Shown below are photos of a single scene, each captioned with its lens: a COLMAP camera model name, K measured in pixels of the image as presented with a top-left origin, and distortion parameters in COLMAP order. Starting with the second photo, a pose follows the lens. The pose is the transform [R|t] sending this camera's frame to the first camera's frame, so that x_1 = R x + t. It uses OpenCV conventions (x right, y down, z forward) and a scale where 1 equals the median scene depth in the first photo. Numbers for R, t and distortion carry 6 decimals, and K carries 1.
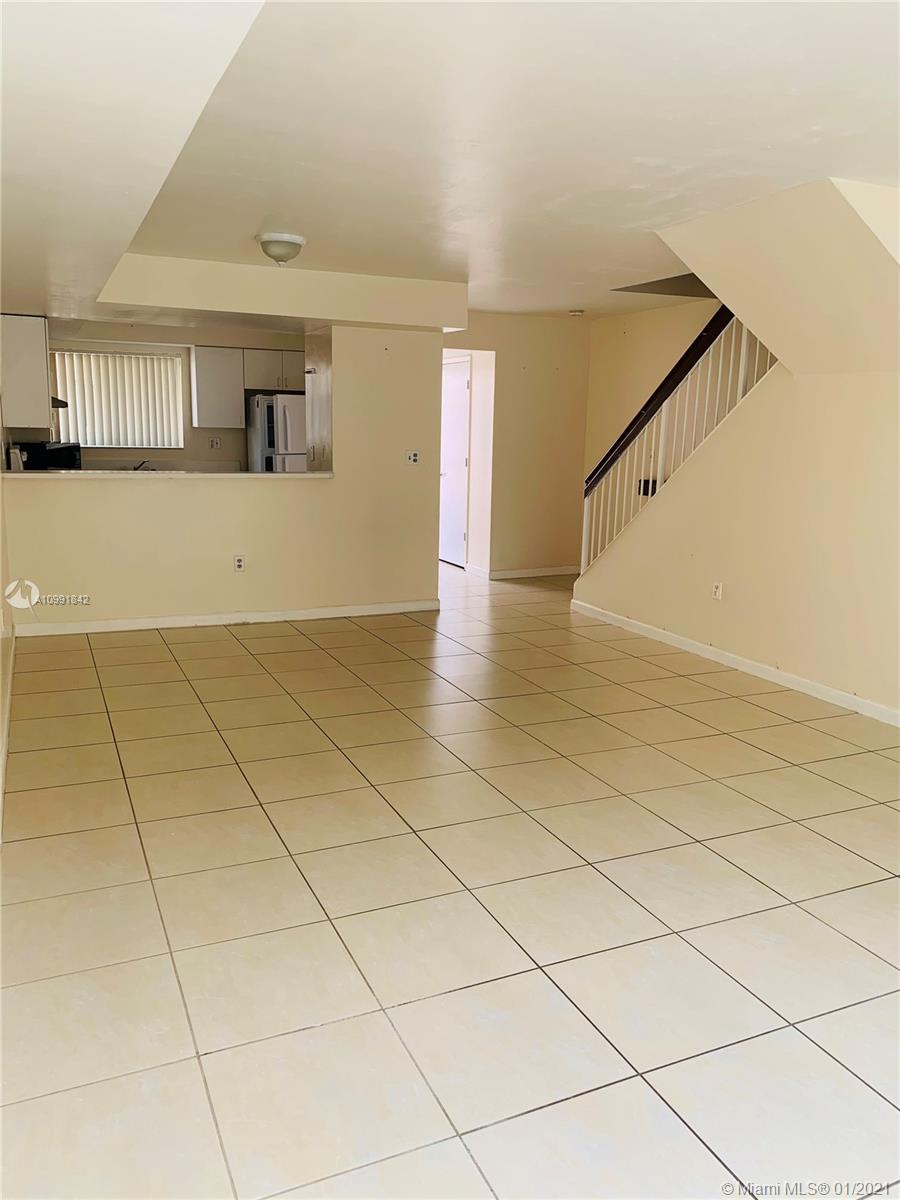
lens RADIAL K [[911.4, 0, 440.9], [0, 911.4, 602.8], [0, 0, 1]] dist [0.041830, -0.053301]
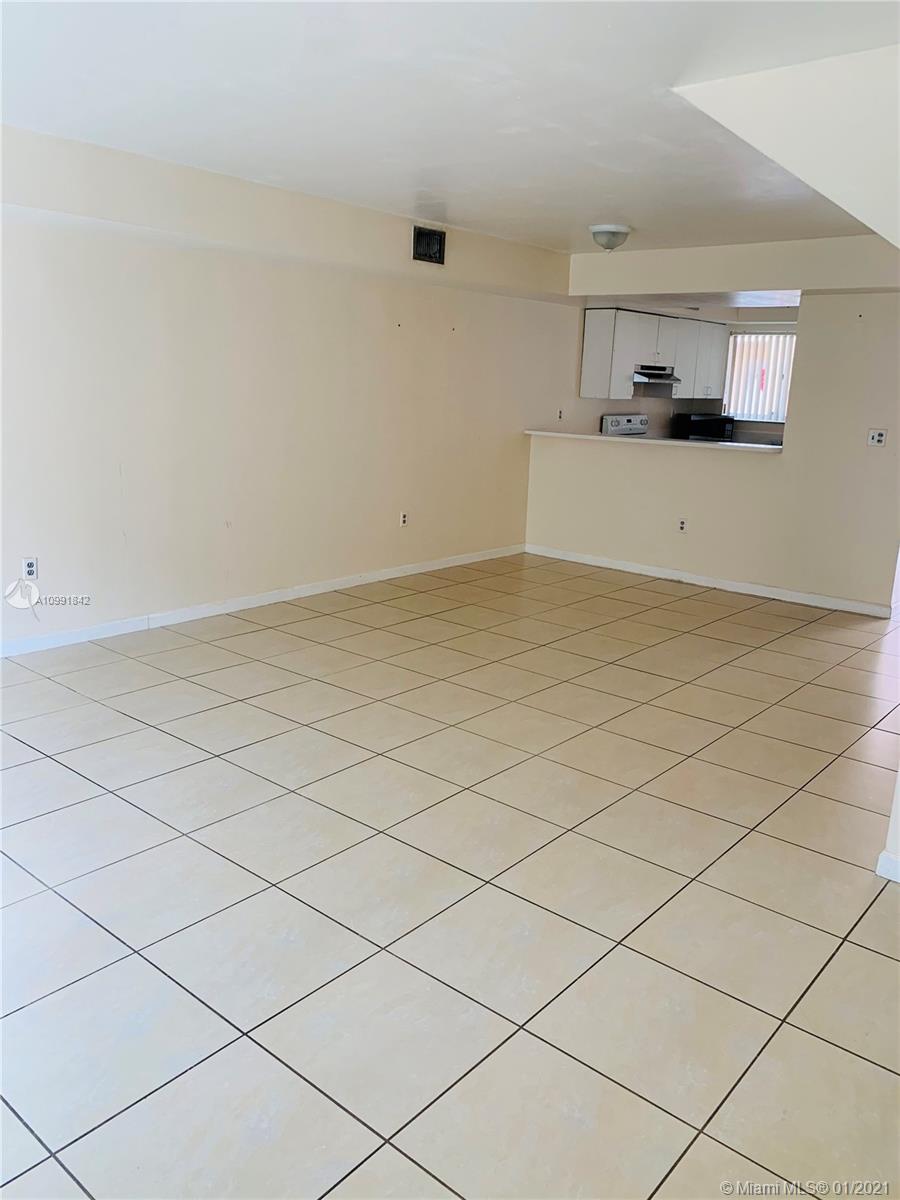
lens RADIAL K [[911.4, 0, 444.2], [0, 911.4, 605.7], [0, 0, 1]] dist [0.041830, -0.053301]
pose [[0.425845, 0.214017, -0.879120, 0.494766], [-0.200142, 0.969835, 0.139152, -0.035182], [0.882383, 0.116691, 0.455834, 0.208785]]
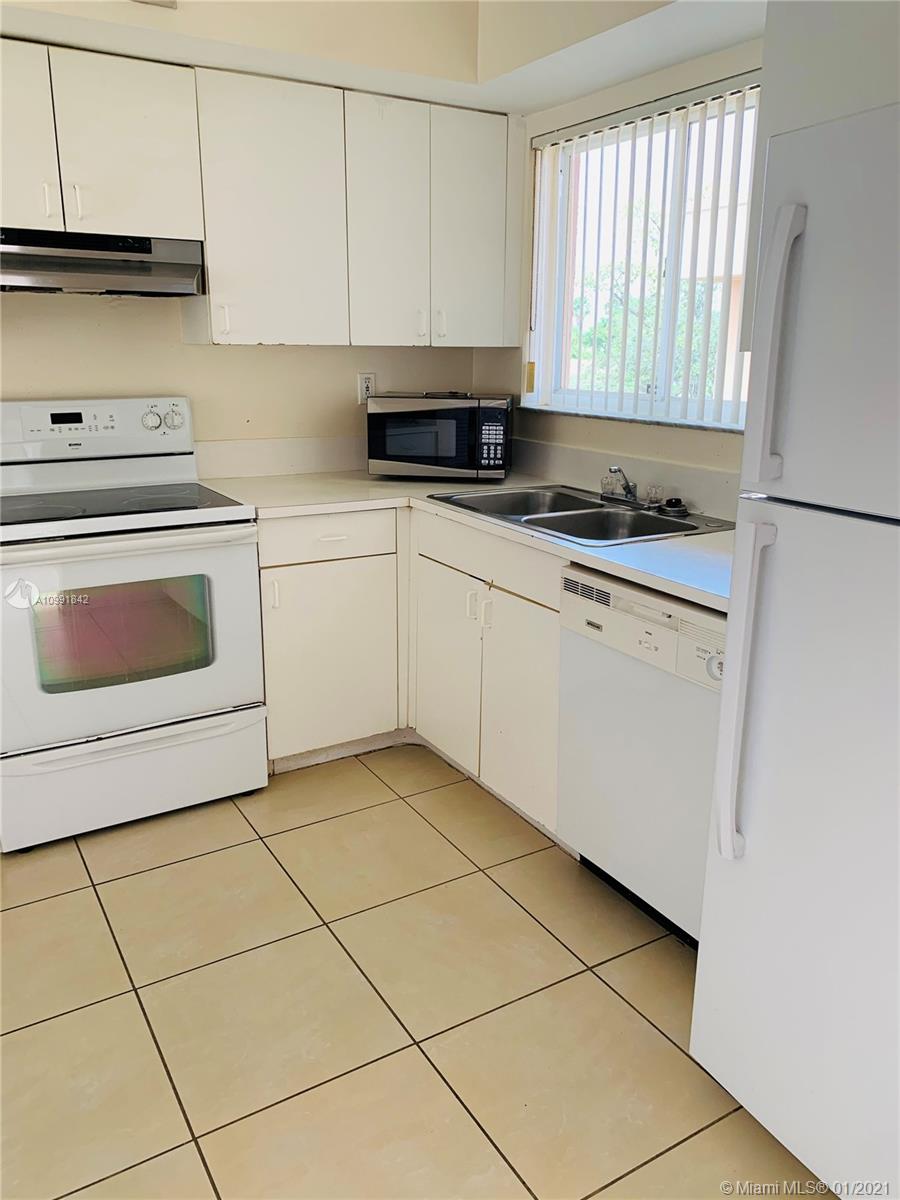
lens RADIAL K [[911.4, 0, 446.0], [0, 911.4, 590.9], [0, 0, 1]] dist [0.041830, -0.053301]
pose [[0.126747, 0.241575, -0.962069, -0.028682], [-0.196449, 0.956794, 0.214369, -0.176126], [0.972288, 0.161827, 0.168728, 0.939218]]
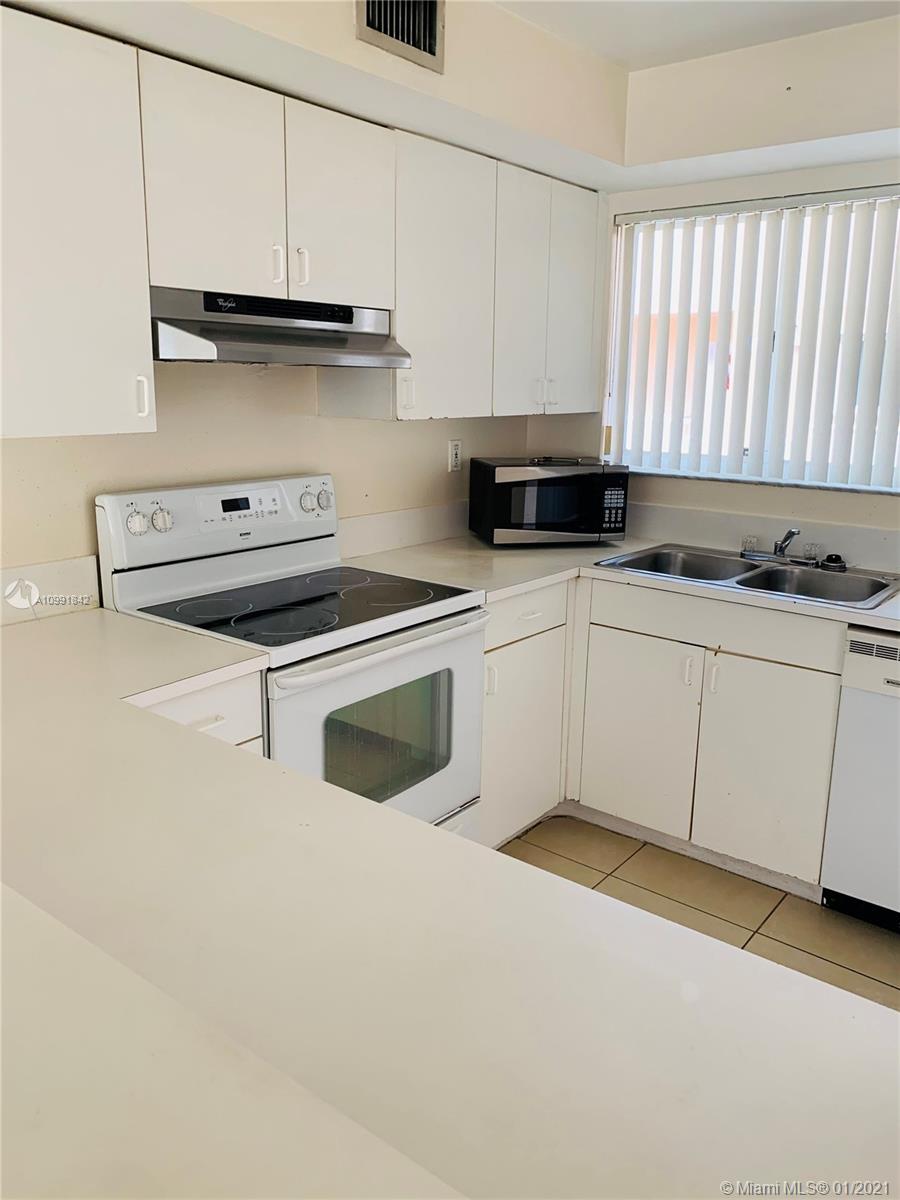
lens RADIAL K [[911.4, 0, 459.5], [0, 911.4, 584.1], [0, 0, 1]] dist [0.041830, -0.053301]
pose [[0.460776, 0.177896, -0.869505, -0.093368], [-0.172635, 0.978958, 0.108805, -0.156648], [0.870565, 0.099972, 0.481791, 0.774936]]
